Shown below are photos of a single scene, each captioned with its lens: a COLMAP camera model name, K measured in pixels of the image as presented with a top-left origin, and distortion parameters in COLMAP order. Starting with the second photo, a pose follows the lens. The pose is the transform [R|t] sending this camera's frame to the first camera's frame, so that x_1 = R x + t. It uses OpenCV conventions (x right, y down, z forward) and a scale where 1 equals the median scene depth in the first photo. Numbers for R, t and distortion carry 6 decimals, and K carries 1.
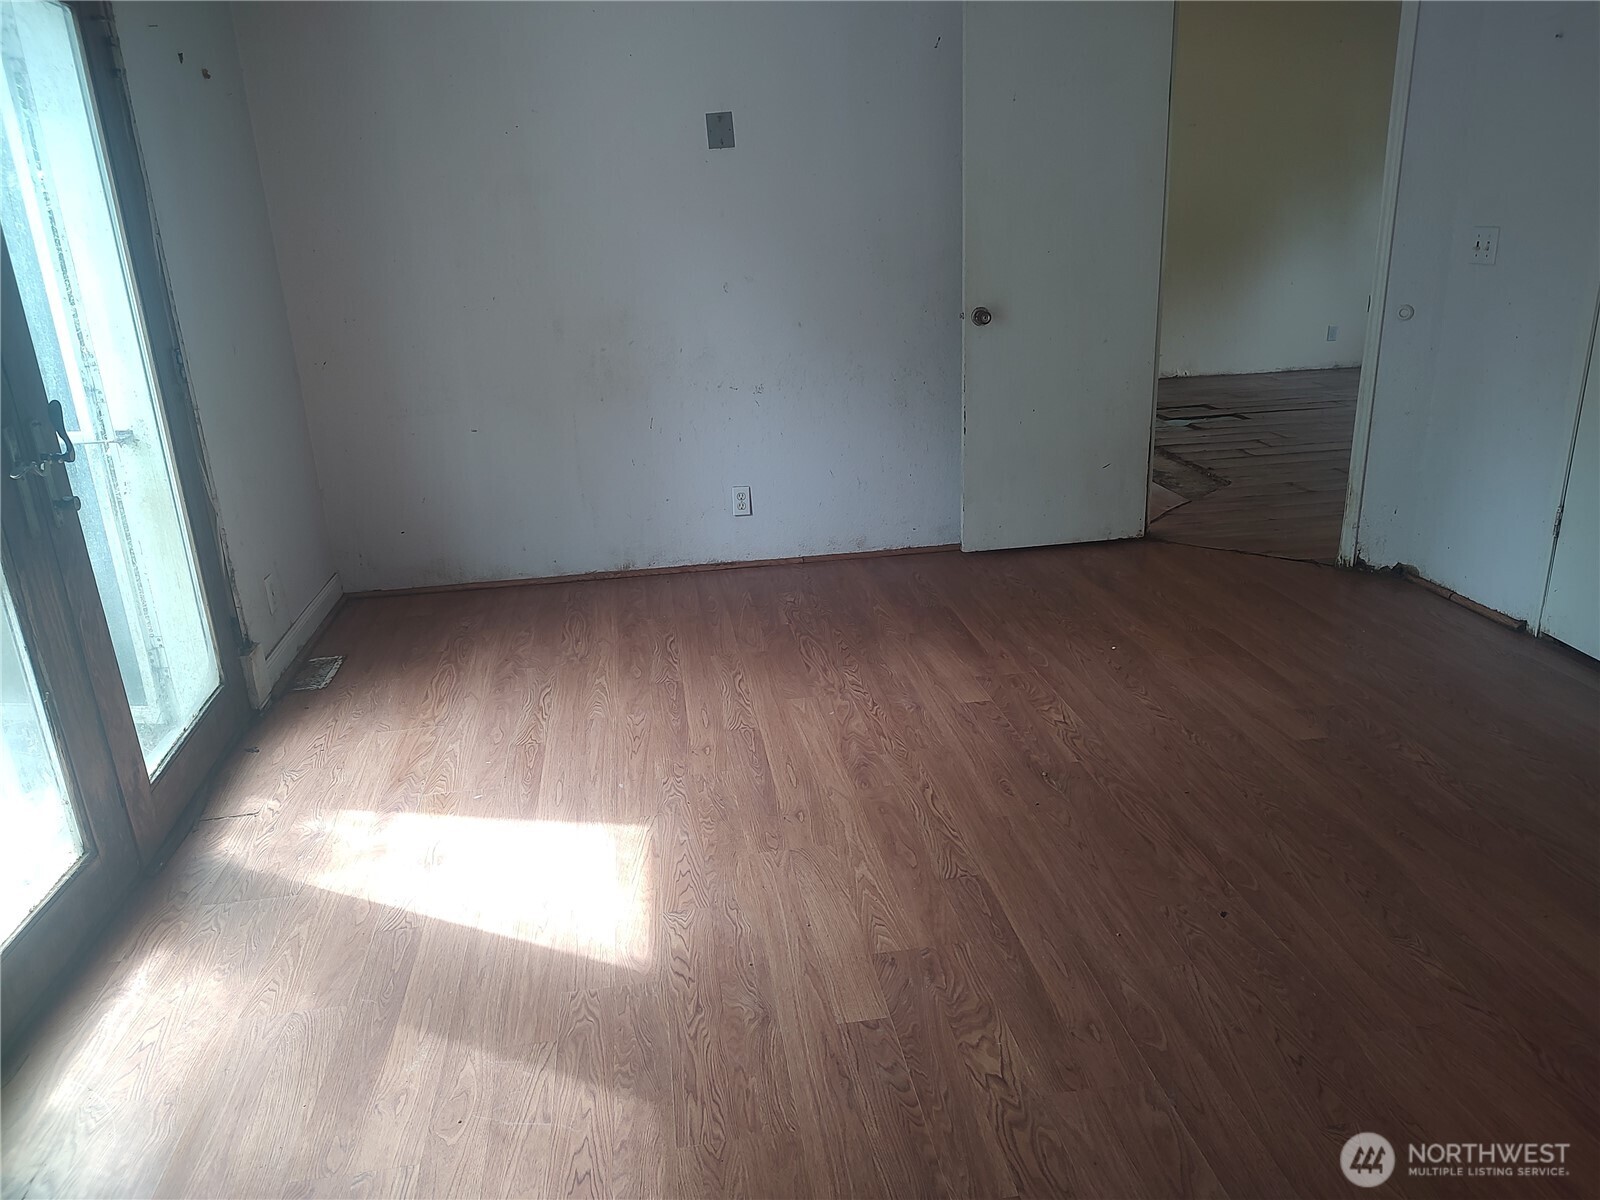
lens RADIAL K [[1136.6, 0, 799.0], [0, 1136.6, 598.6], [0, 0, 1]] dist [0.001177, 0.002550]
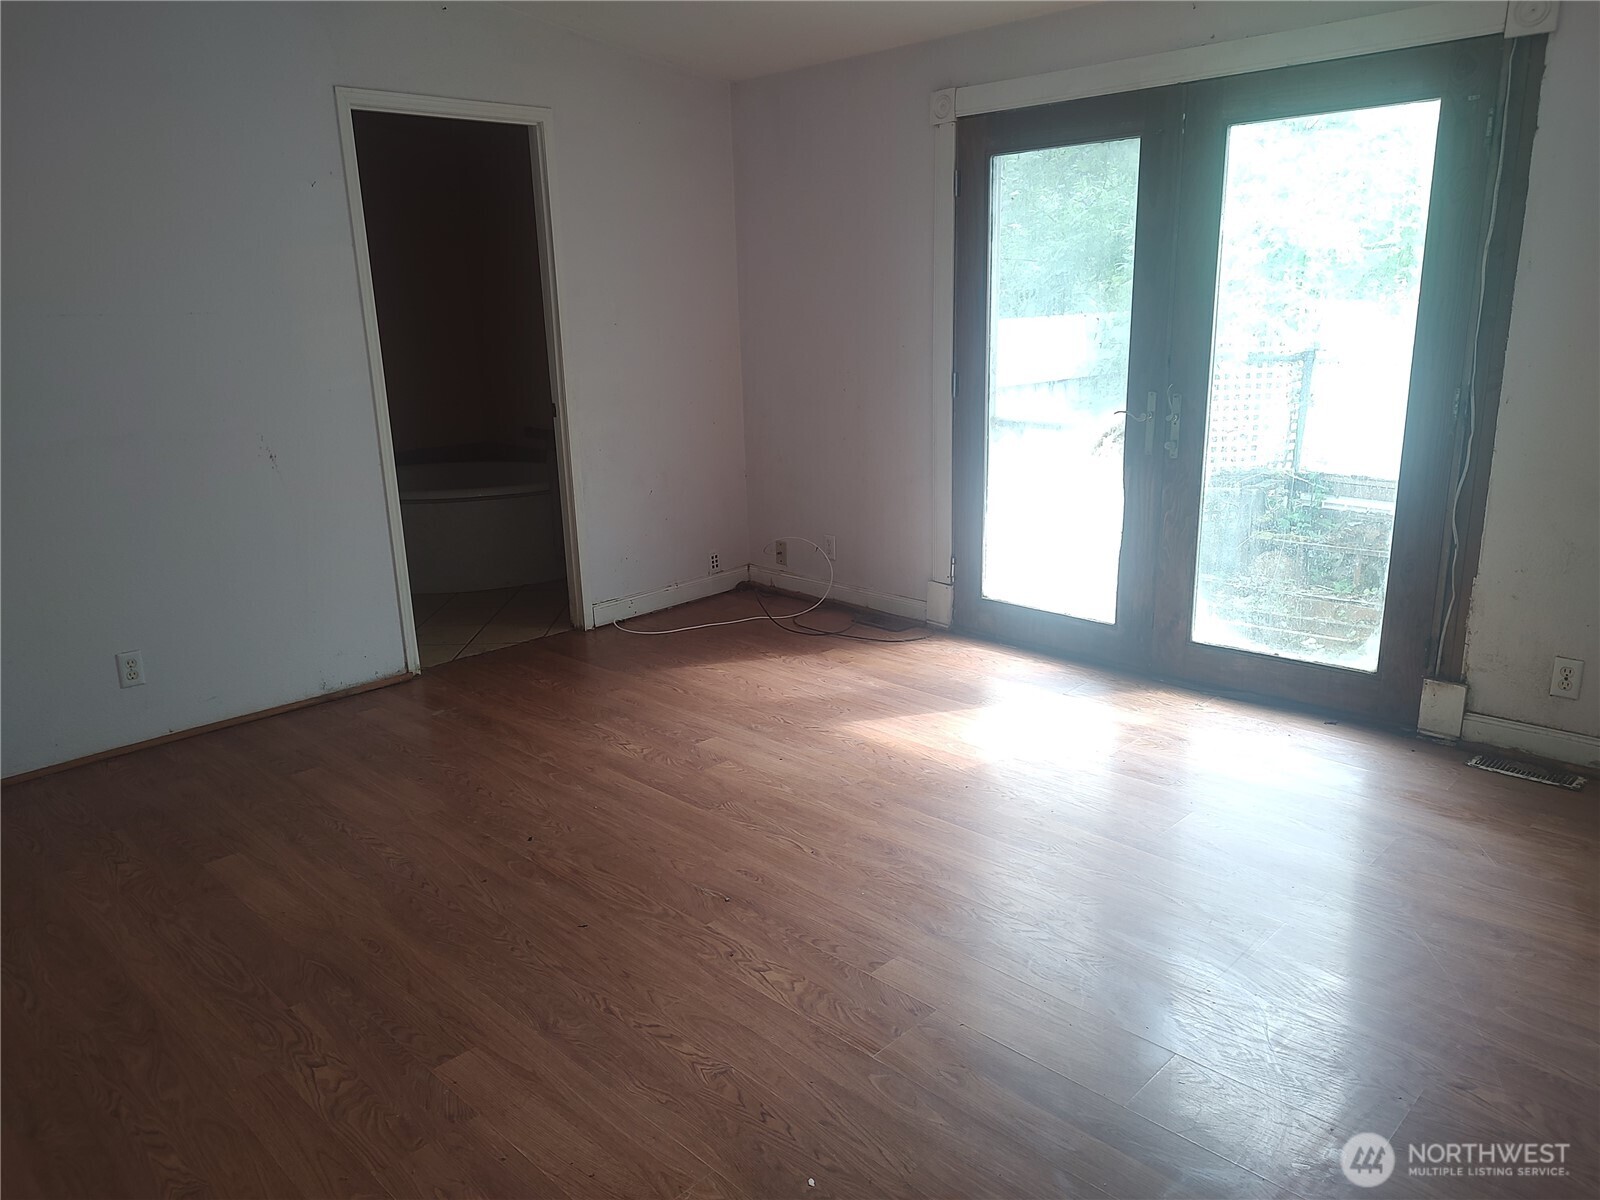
lens RADIAL K [[1136.6, 0, 798.9], [0, 1136.6, 601.7], [0, 0, 1]] dist [0.001177, 0.002550]
pose [[-0.794995, 0.223960, -0.563760, 0.730901], [-0.133431, 0.842031, 0.522666, -0.633487], [0.591760, 0.490740, -0.639527, 1.710076]]
